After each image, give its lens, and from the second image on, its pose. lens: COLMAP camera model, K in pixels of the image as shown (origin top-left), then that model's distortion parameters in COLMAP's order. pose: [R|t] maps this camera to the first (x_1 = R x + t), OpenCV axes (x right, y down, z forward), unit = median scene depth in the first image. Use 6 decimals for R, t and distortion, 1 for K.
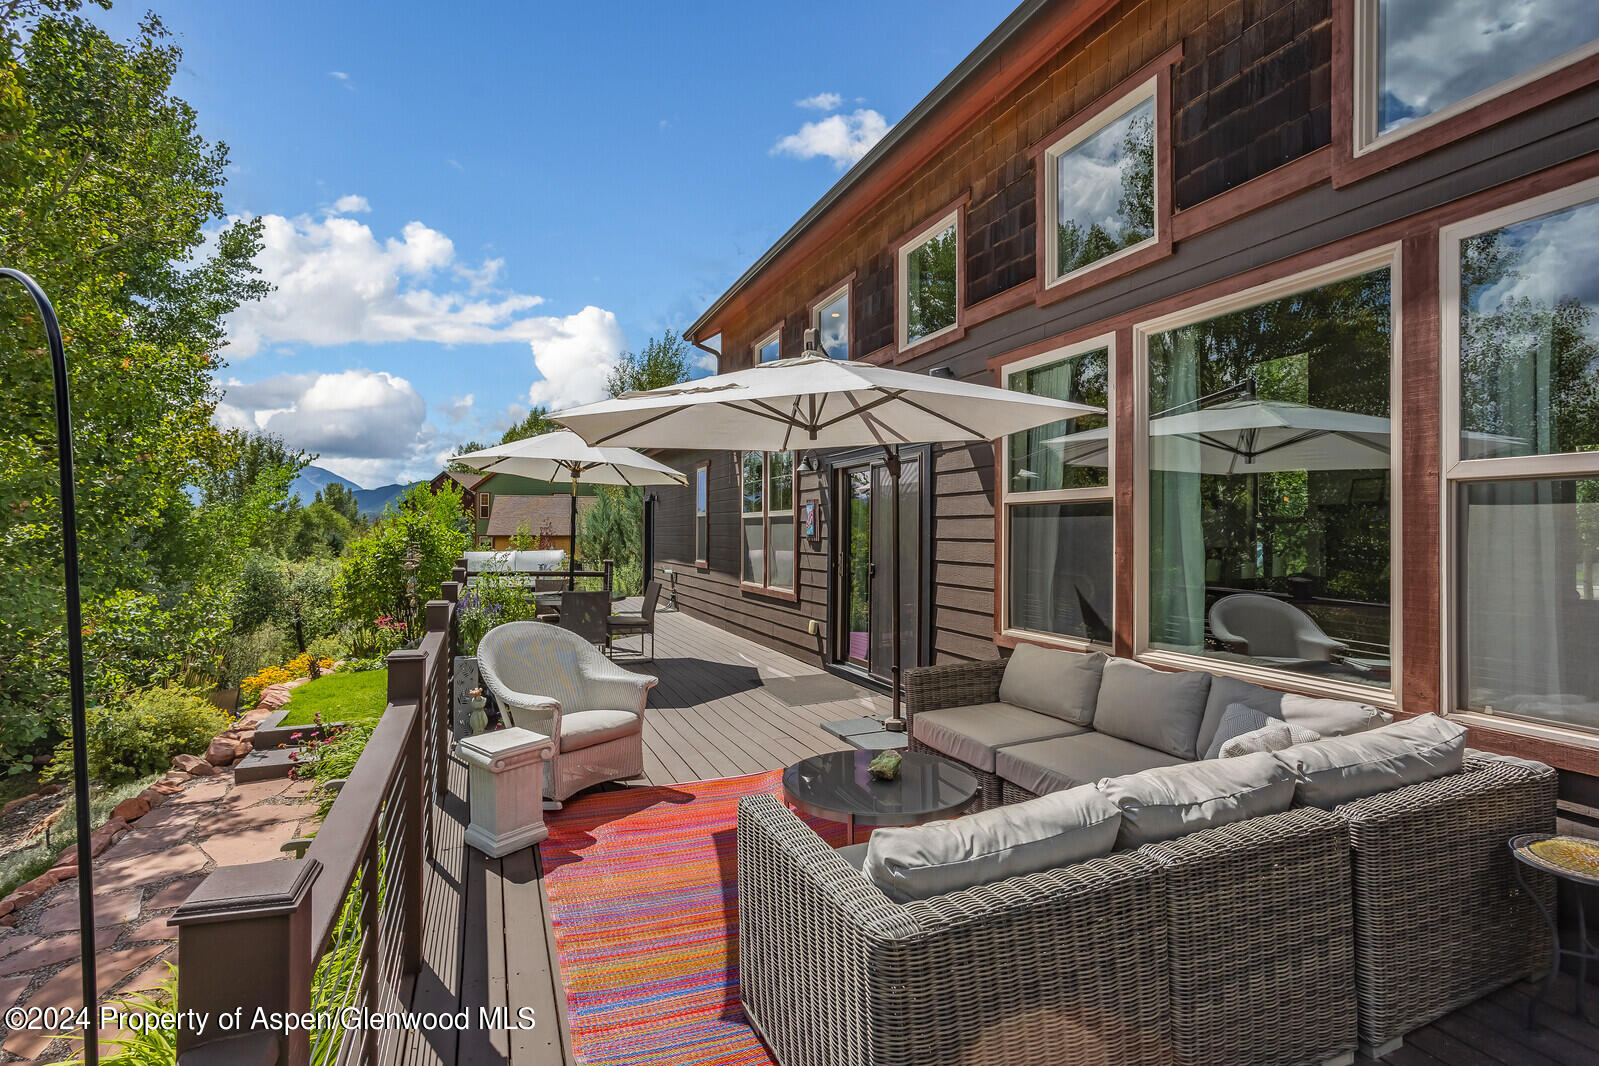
lens RADIAL K [[800.2, 0, 809.0], [0, 800.2, 533.9], [0, 0, 1]] dist [-0.002705, 0.000196]
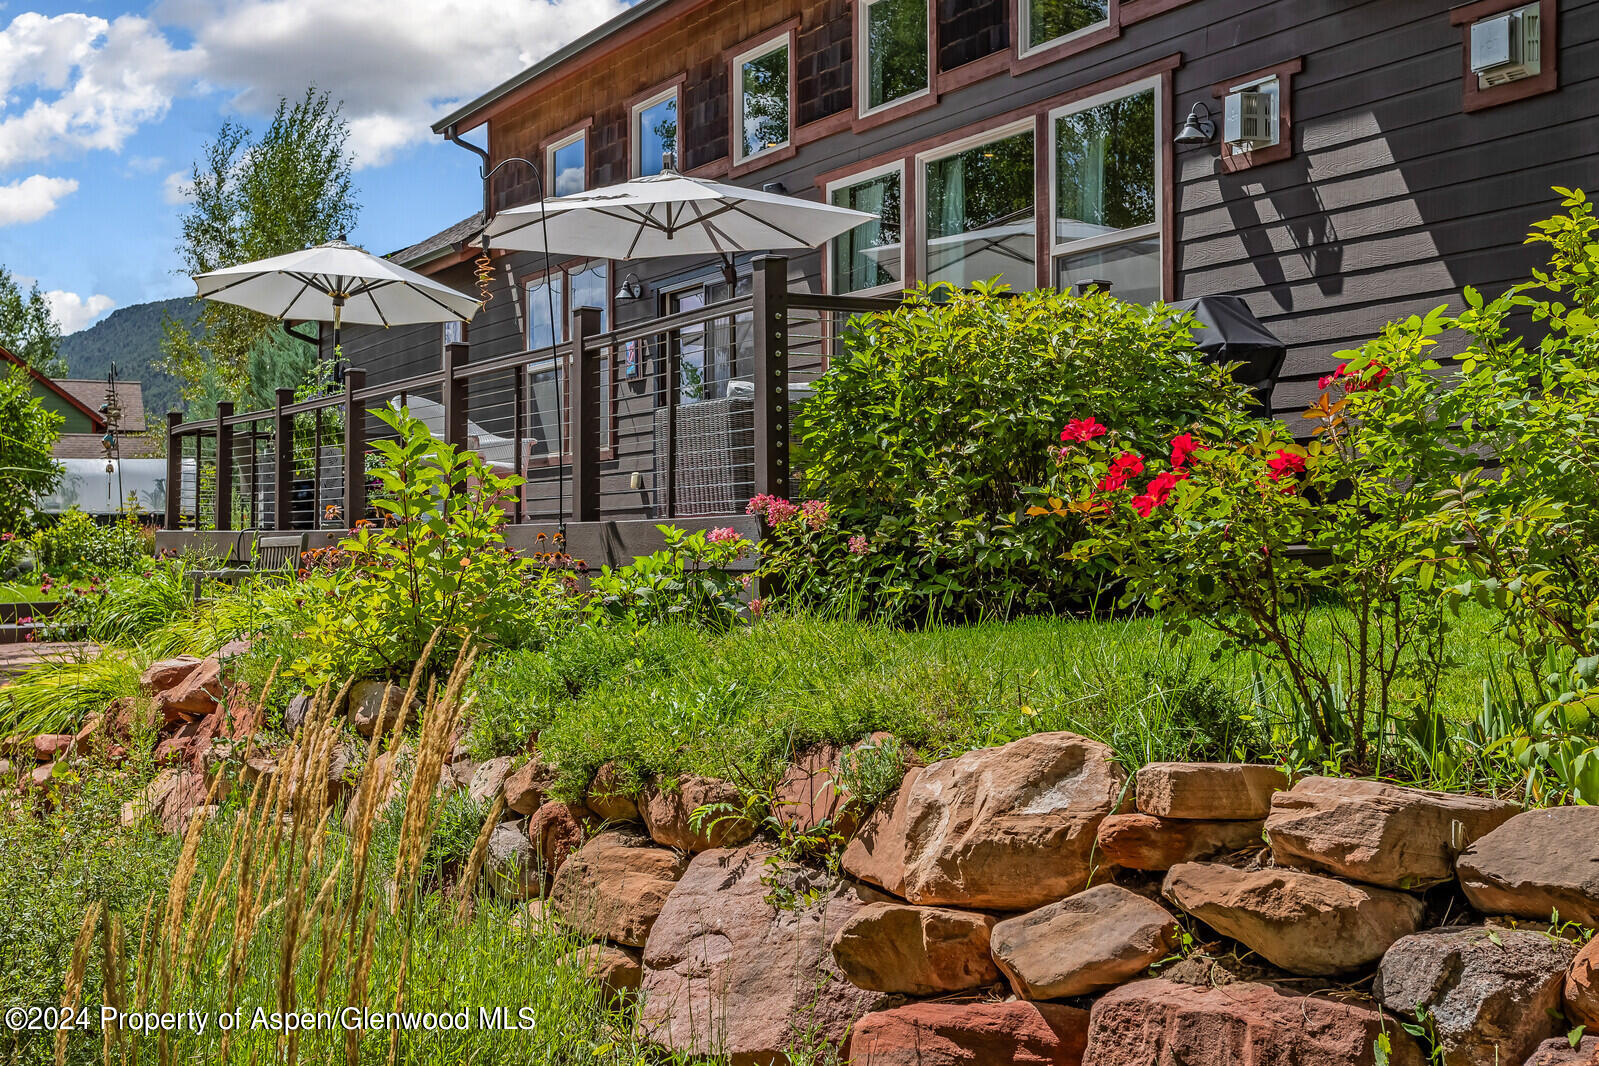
lens RADIAL K [[1857.1, 0, 795.4], [0, 1857.1, 532.7], [0, 0, 1]] dist [0.038573, 0.000000]
pose [[0.989255, -0.006592, 0.146050, -0.179544], [0.008168, 0.999915, -0.010195, 0.296995], [-0.145970, 0.011279, 0.989225, -1.520788]]
